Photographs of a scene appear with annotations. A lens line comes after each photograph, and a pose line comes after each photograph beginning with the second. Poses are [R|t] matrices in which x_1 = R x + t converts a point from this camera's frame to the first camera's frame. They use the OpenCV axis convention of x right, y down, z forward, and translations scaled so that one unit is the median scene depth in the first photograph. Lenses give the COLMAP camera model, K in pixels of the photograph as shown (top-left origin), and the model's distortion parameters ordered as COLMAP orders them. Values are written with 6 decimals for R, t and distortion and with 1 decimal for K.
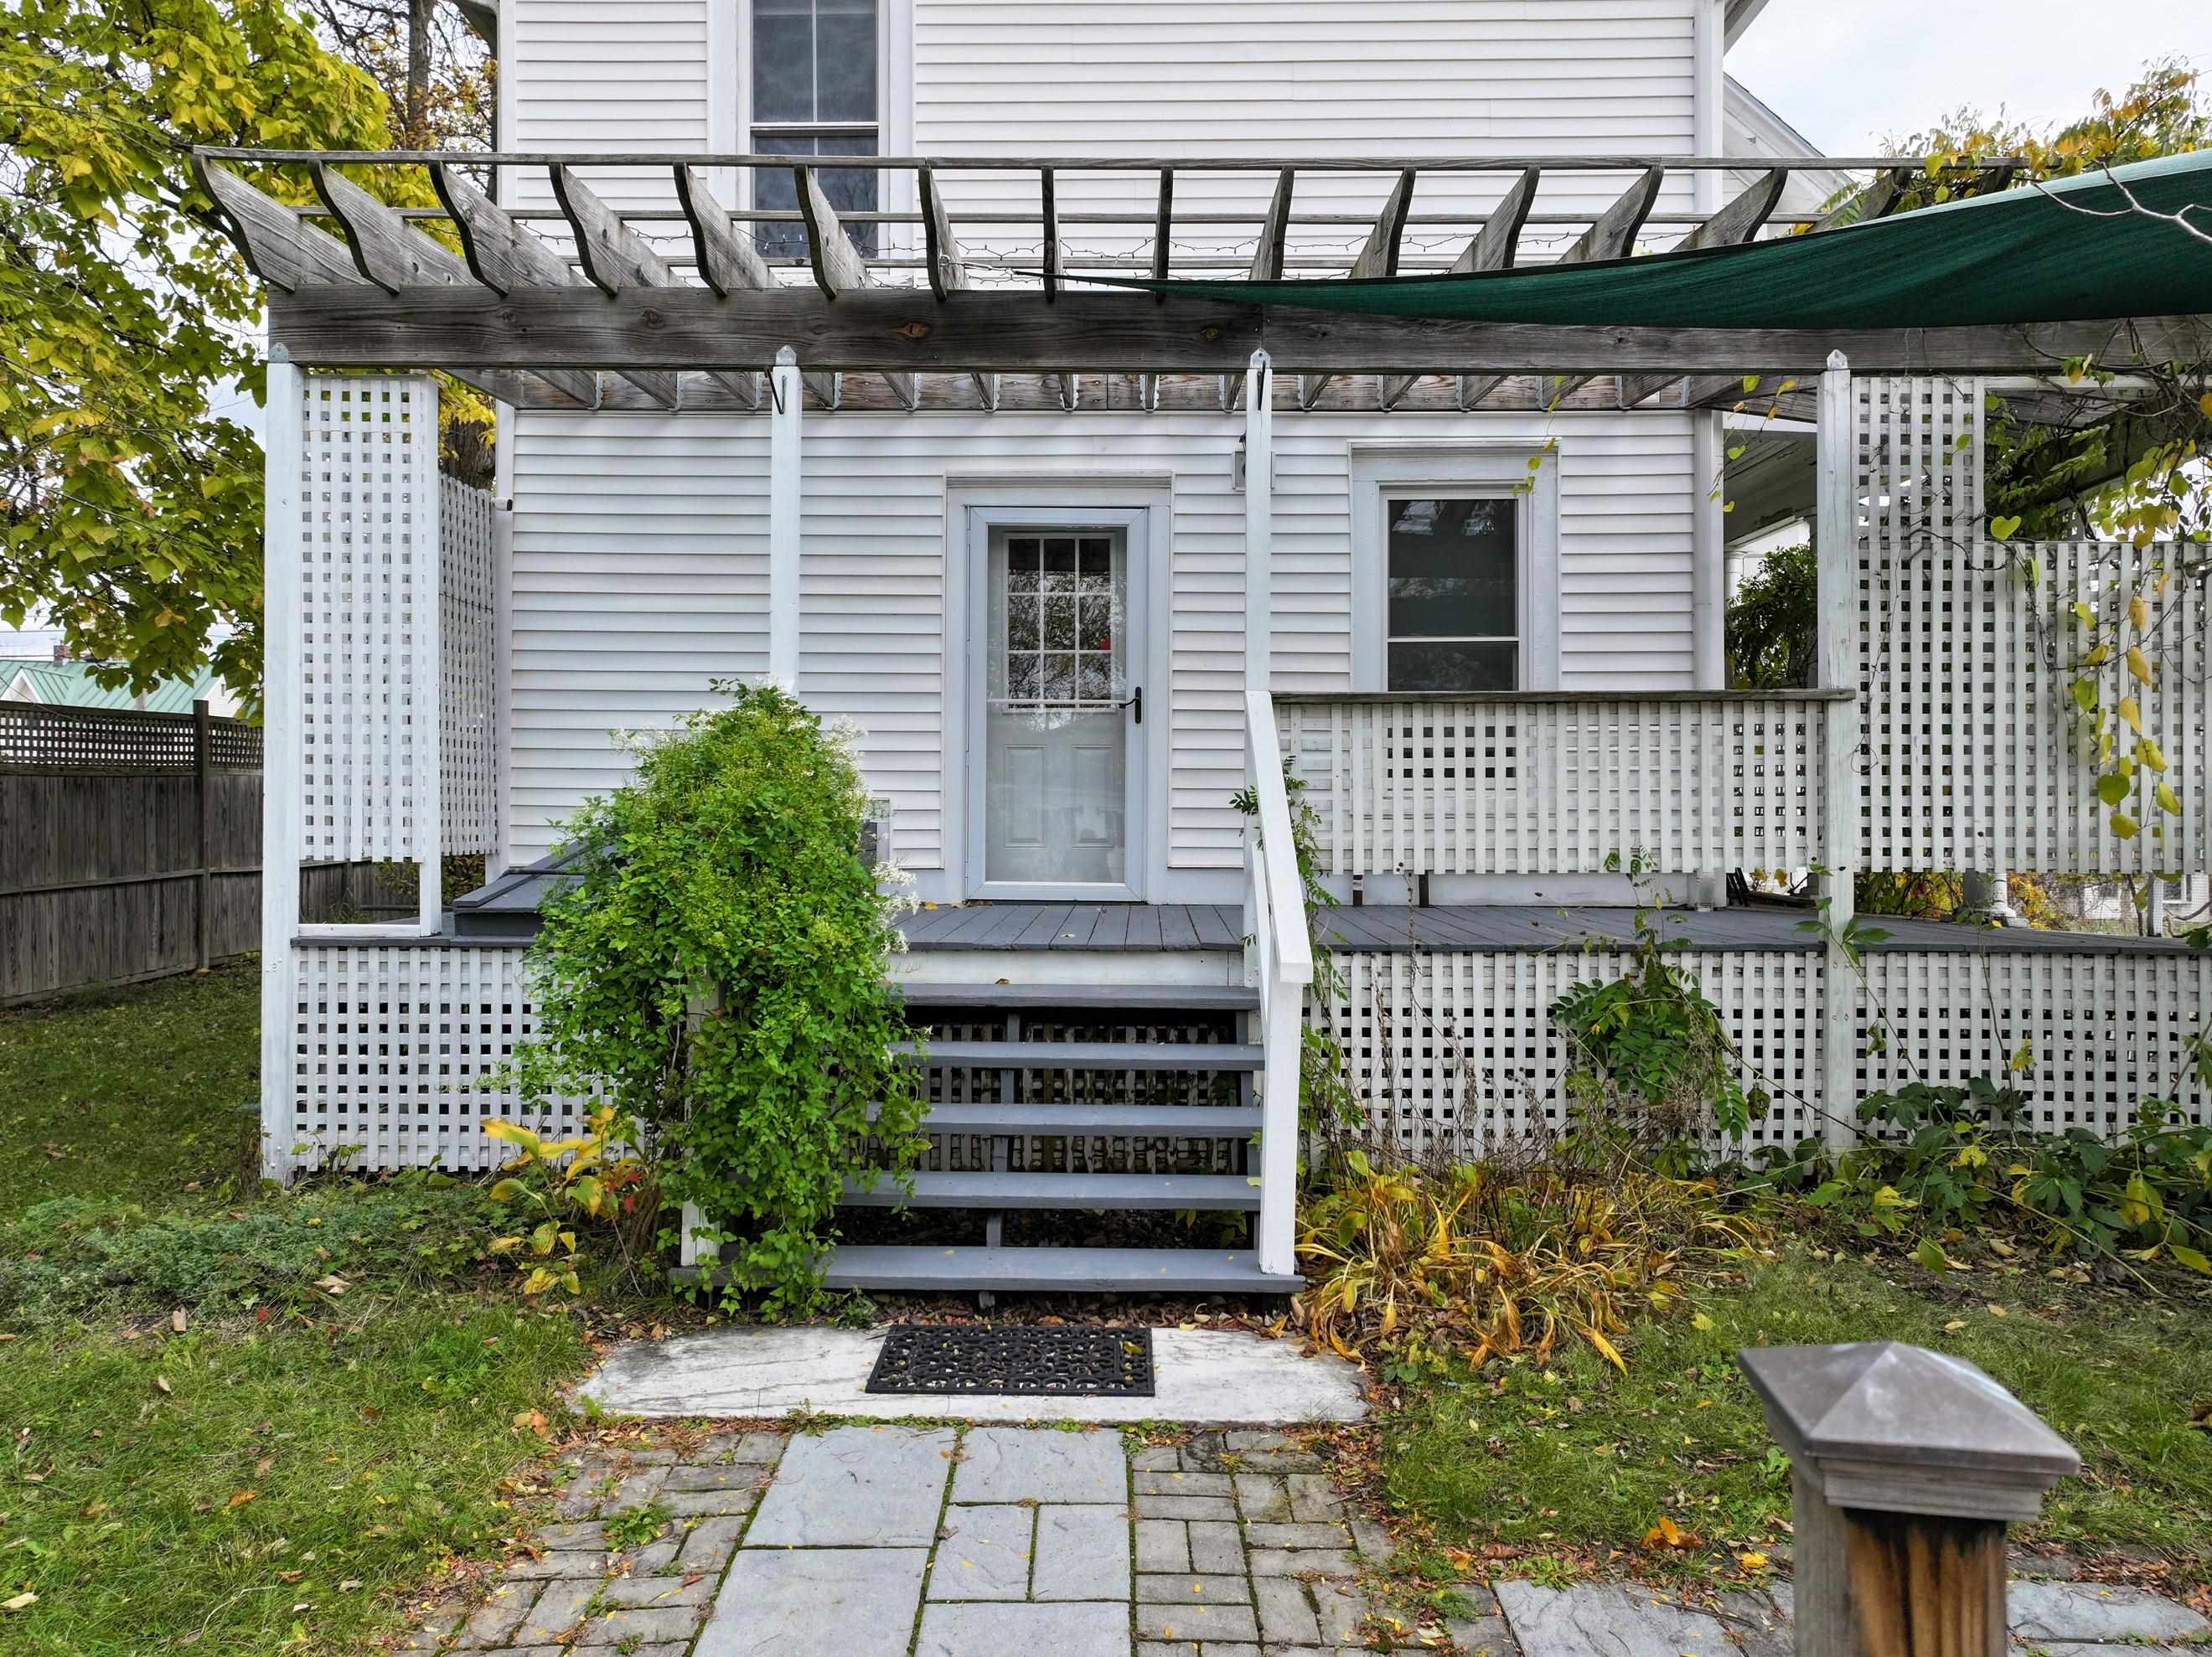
lens RADIAL K [[1553.6, 0, 1107.7], [0, 1553.6, 821.1], [0, 0, 1]] dist [-0.002555, 0.009931]
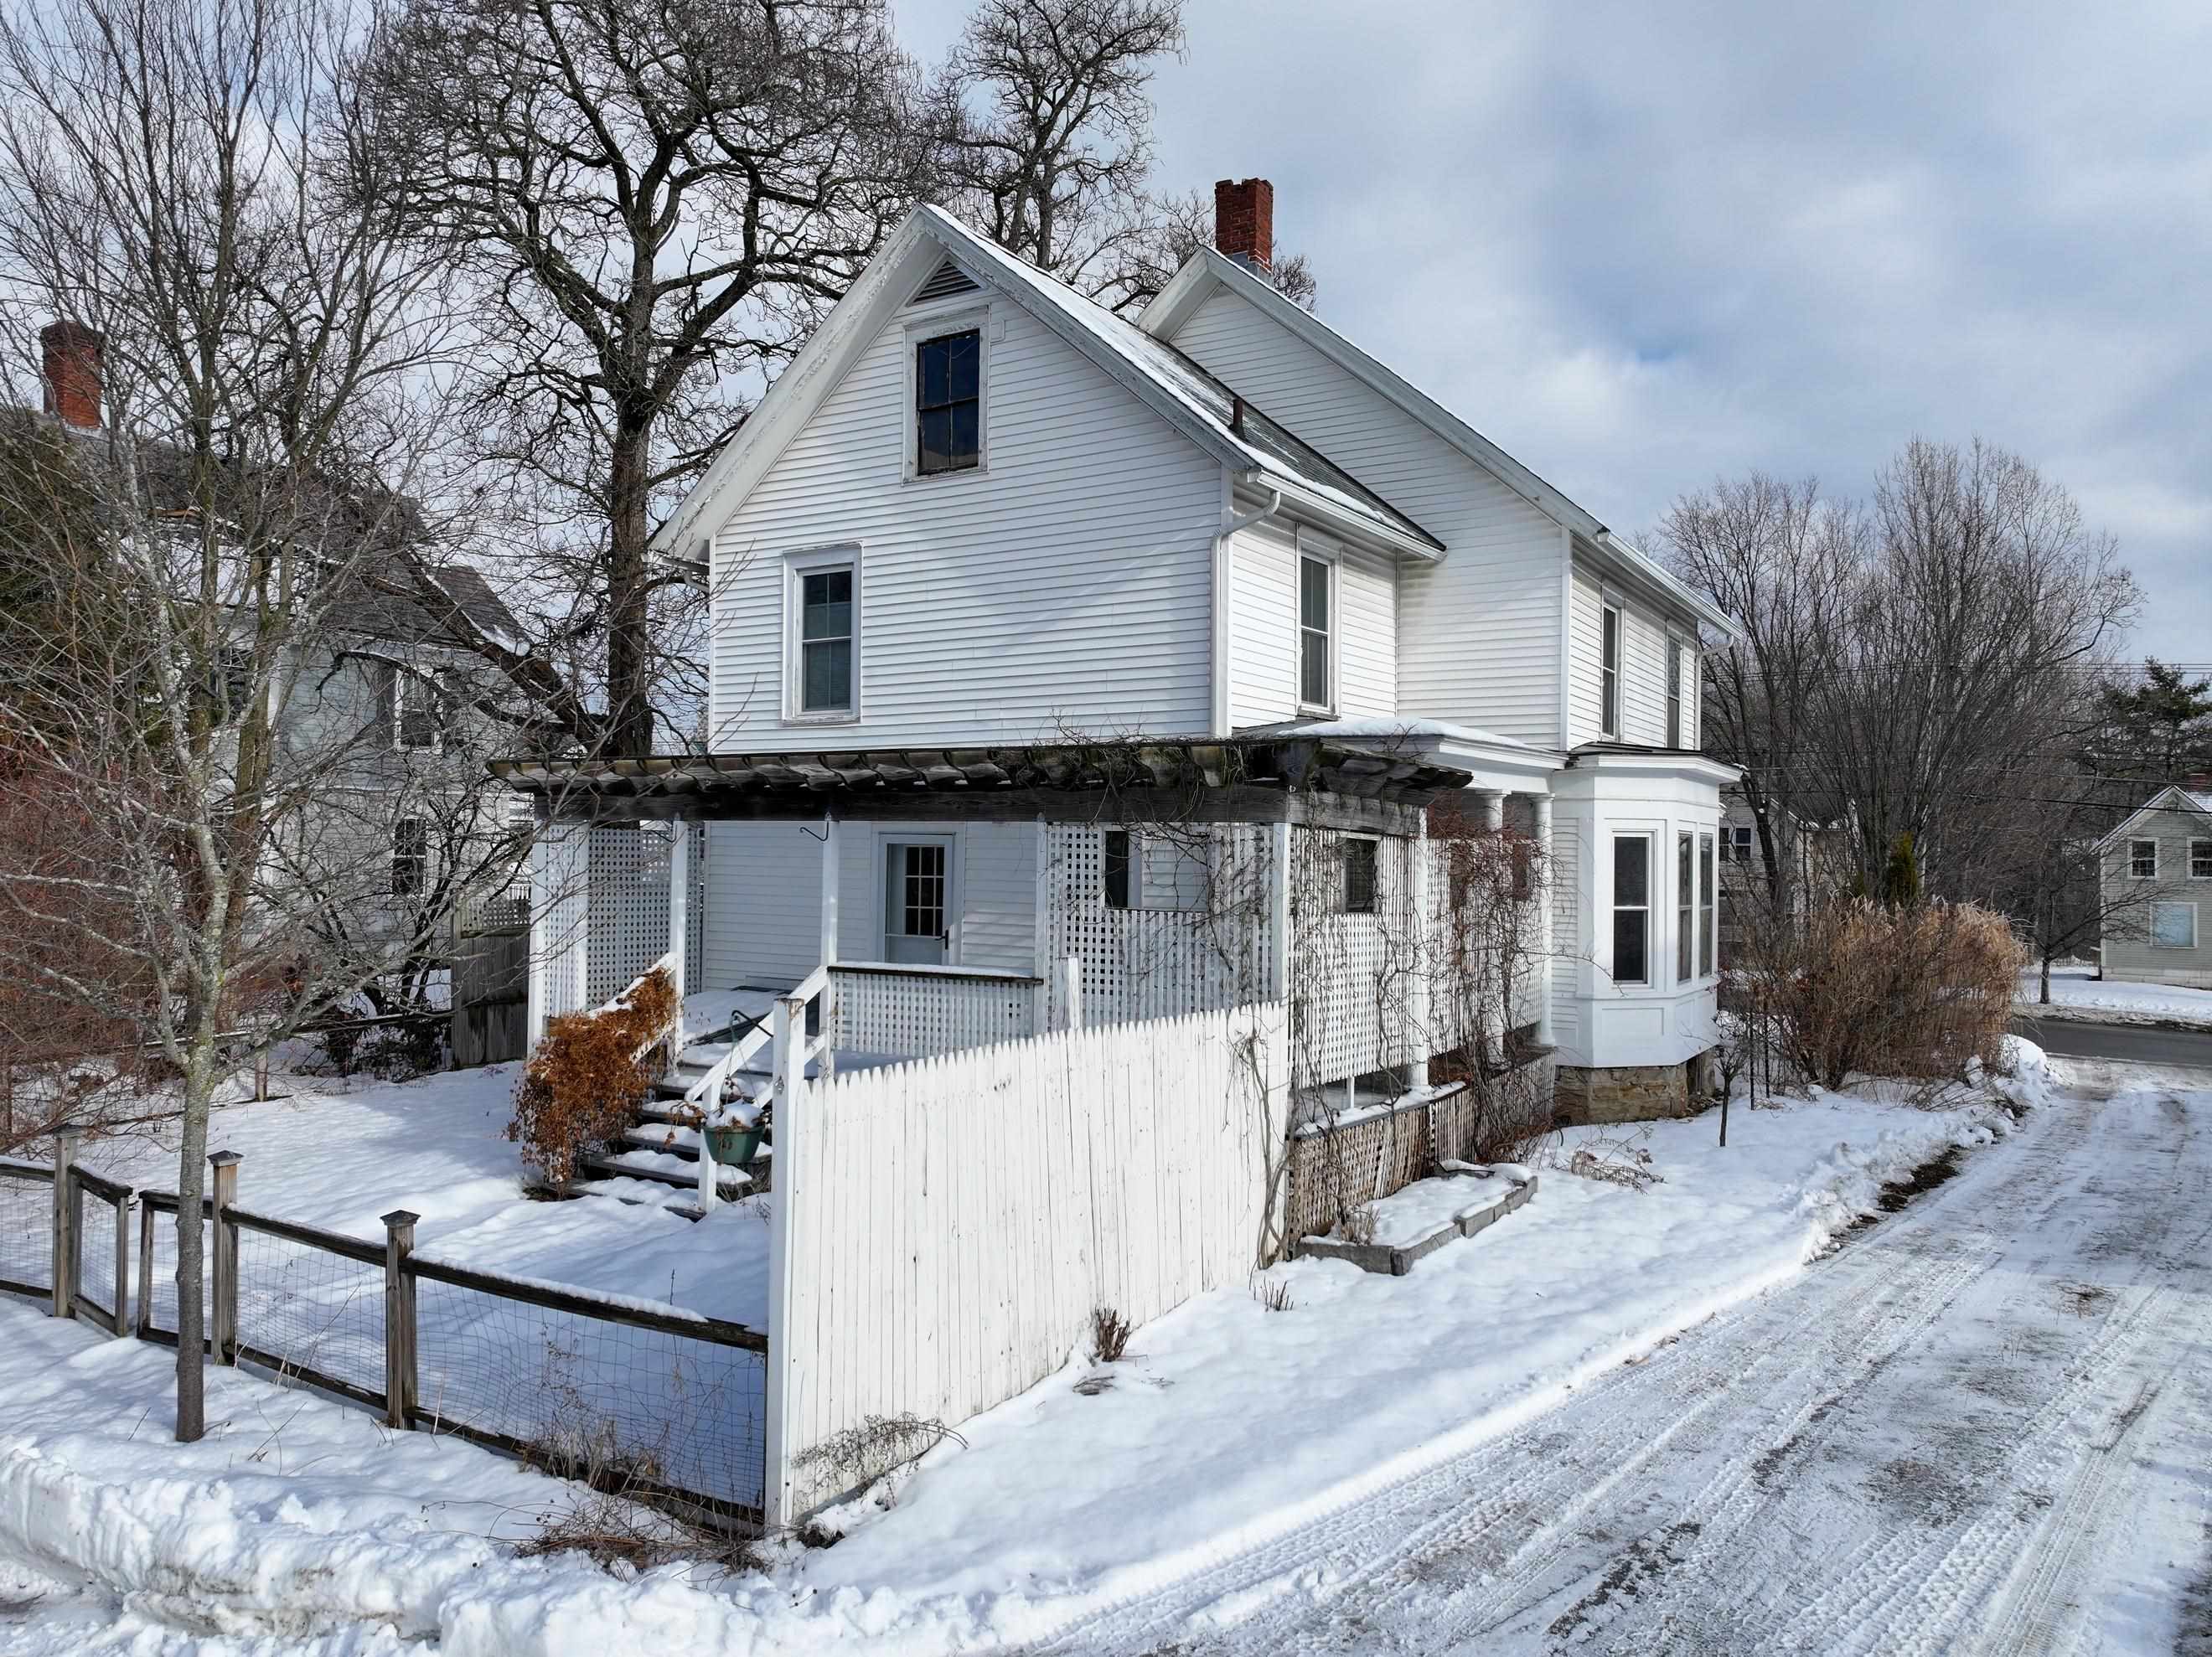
lens RADIAL K [[1553.6, 0, 1113.1], [0, 1553.6, 825.7], [0, 0, 1]] dist [-0.002555, 0.009931]
pose [[0.861837, -0.005228, -0.507158, 1.585873], [-0.004465, 0.999830, -0.017894, -0.248781], [0.507166, 0.017686, 0.861667, -0.719359]]
